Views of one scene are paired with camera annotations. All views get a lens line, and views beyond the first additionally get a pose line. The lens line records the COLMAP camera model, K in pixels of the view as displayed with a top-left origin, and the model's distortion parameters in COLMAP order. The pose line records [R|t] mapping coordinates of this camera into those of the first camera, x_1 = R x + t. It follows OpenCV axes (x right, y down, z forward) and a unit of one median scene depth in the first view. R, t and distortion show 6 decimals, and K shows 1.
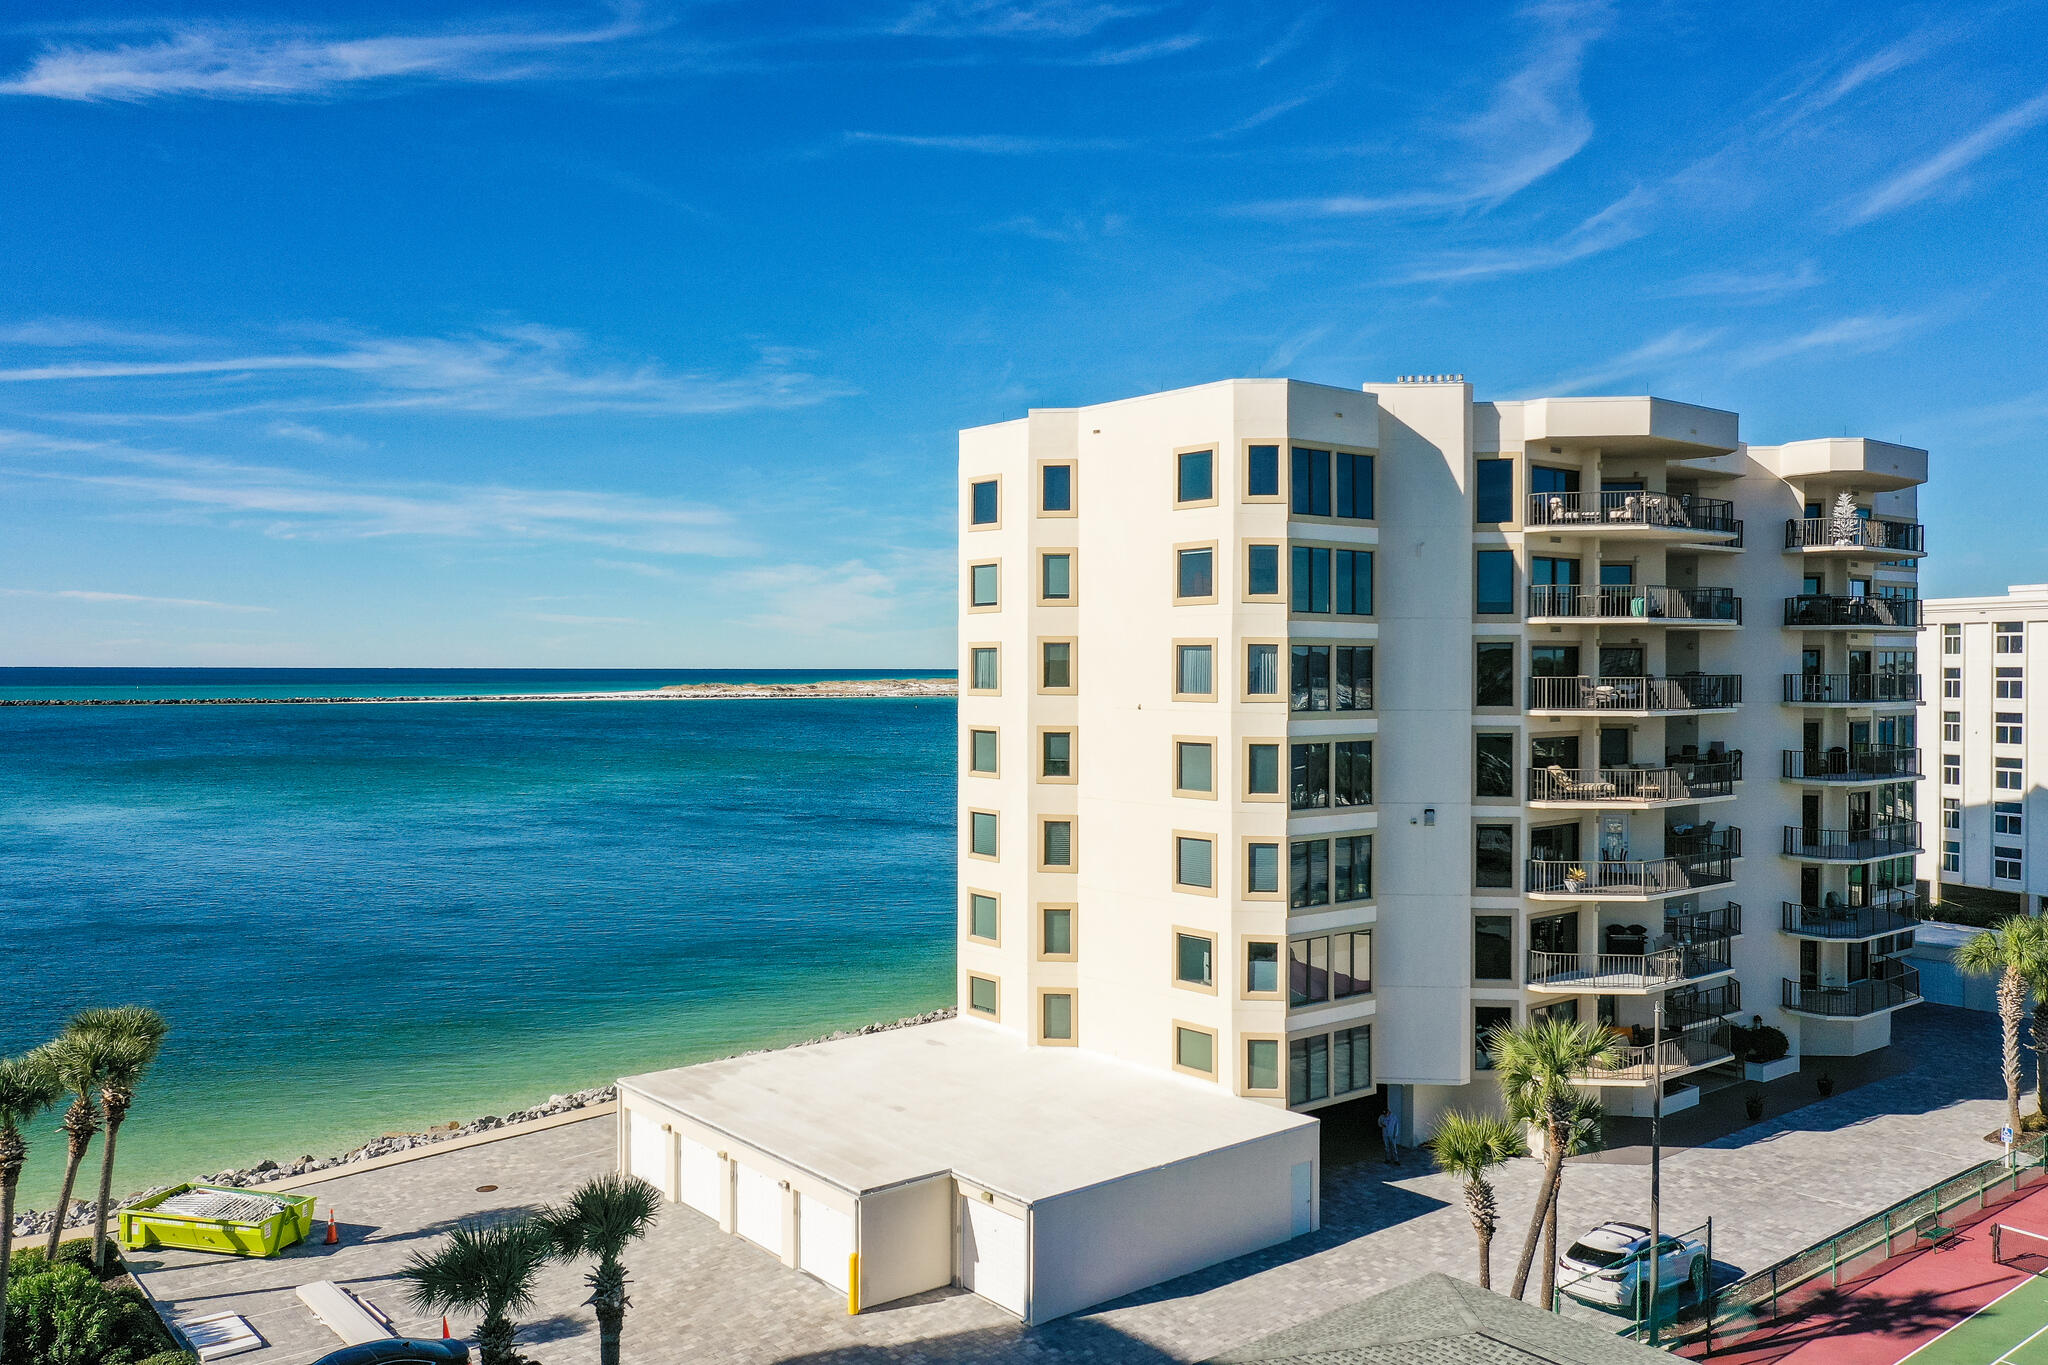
lens RADIAL K [[1602.5, 0, 1024.0], [0, 1602.5, 682.5], [0, 0, 1]] dist [0.003155, 0.012428]
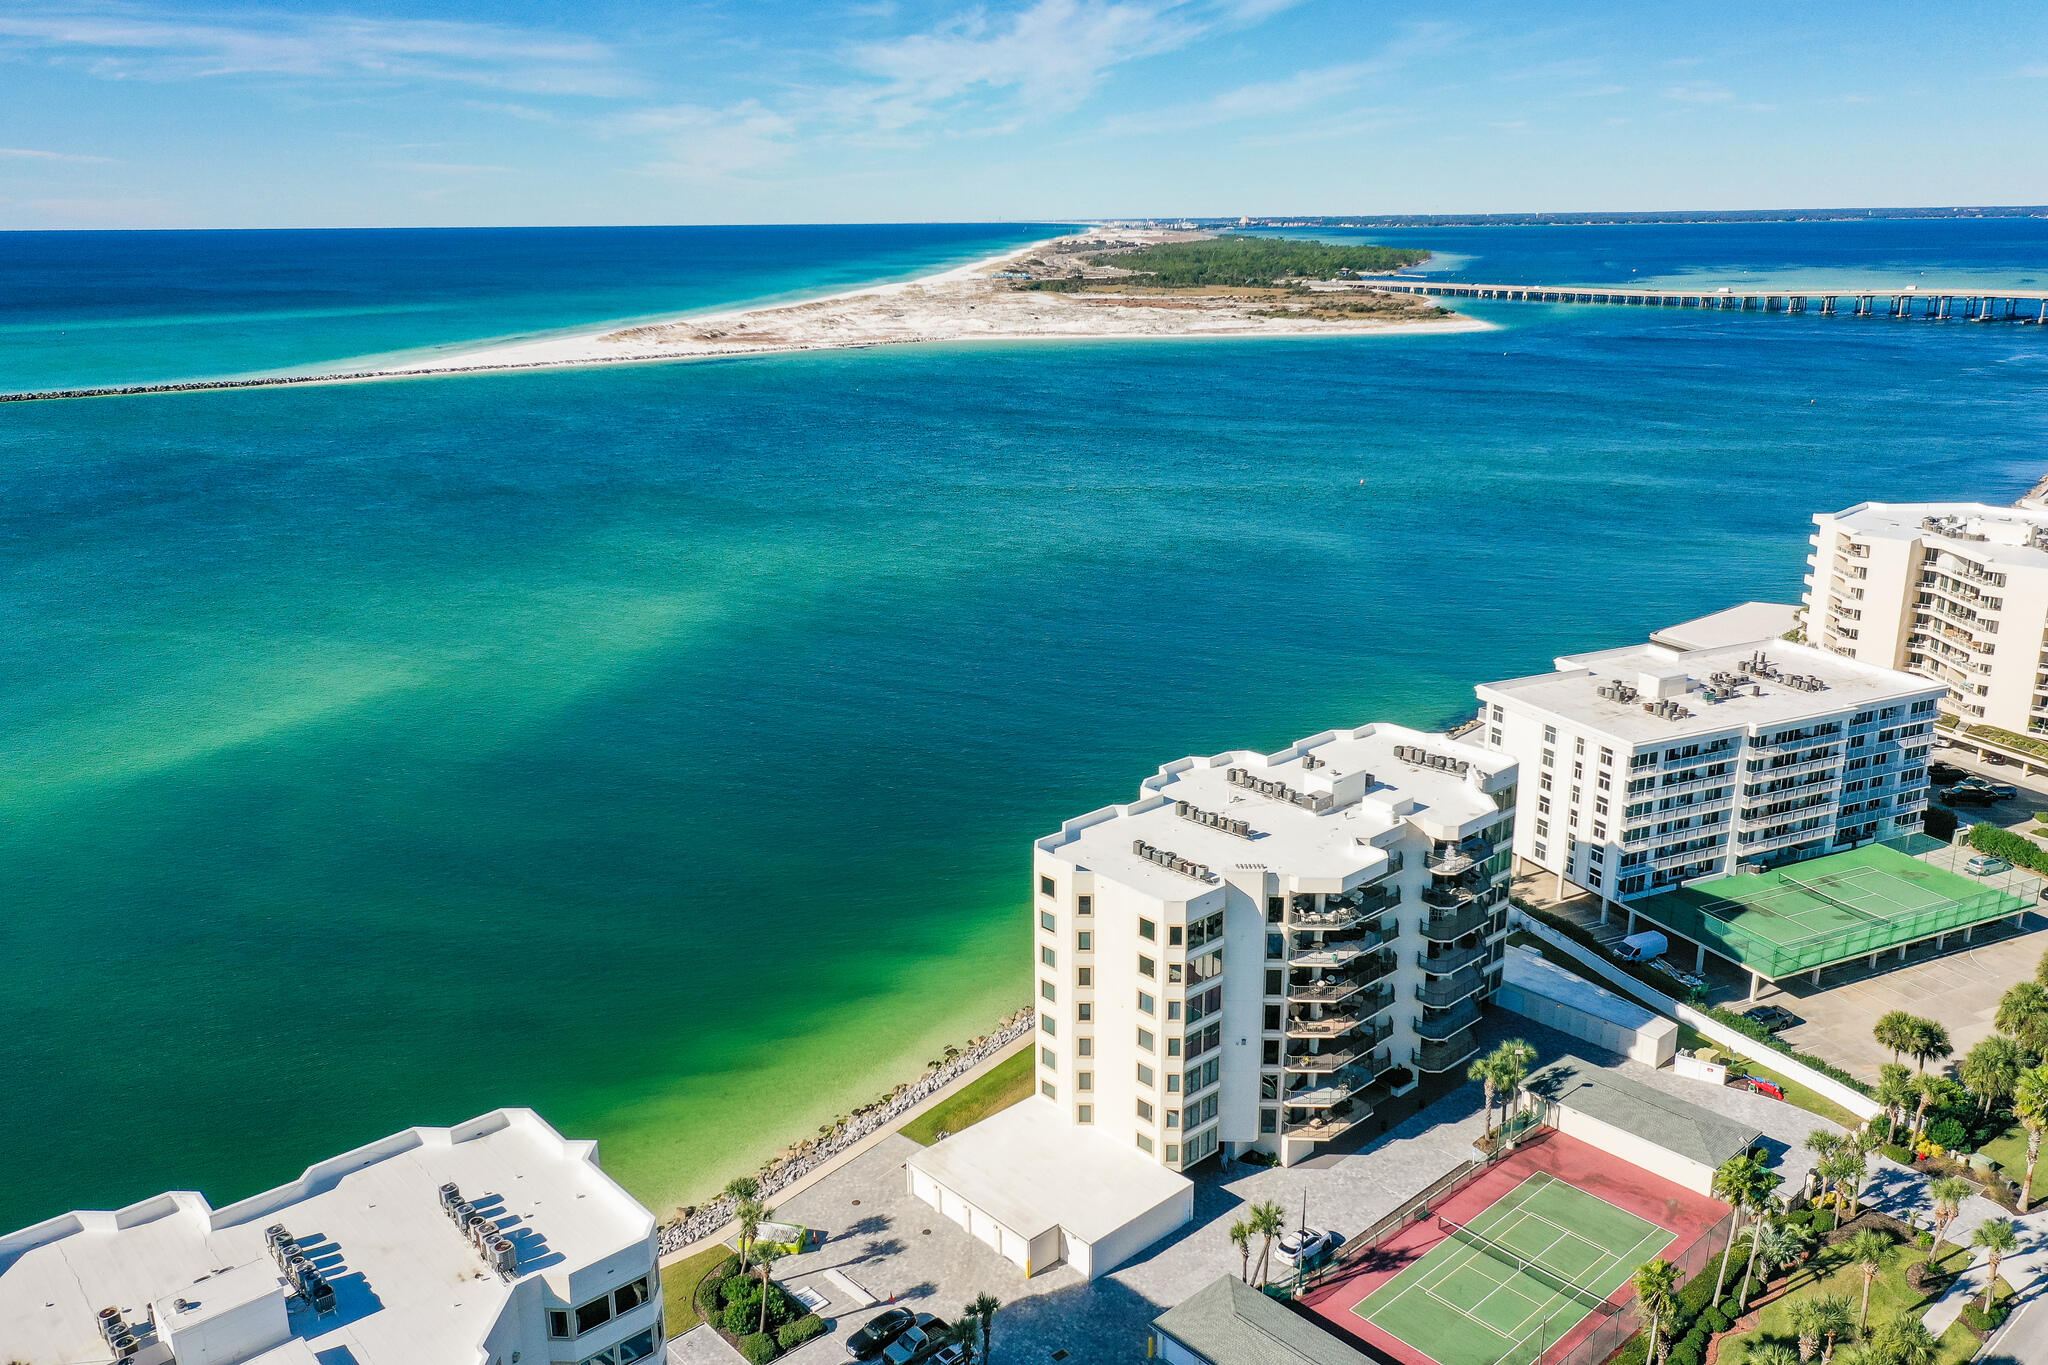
lens RADIAL K [[1604.7, 0, 1024.0], [0, 1604.7, 682.5], [0, 0, 1]] dist [0.001283, 0.001199]
pose [[0.998430, -0.025374, 0.049942, -0.173748], [0.011106, 0.963498, 0.267486, -1.054347], [-0.054906, -0.266512, 0.962266, -1.107820]]
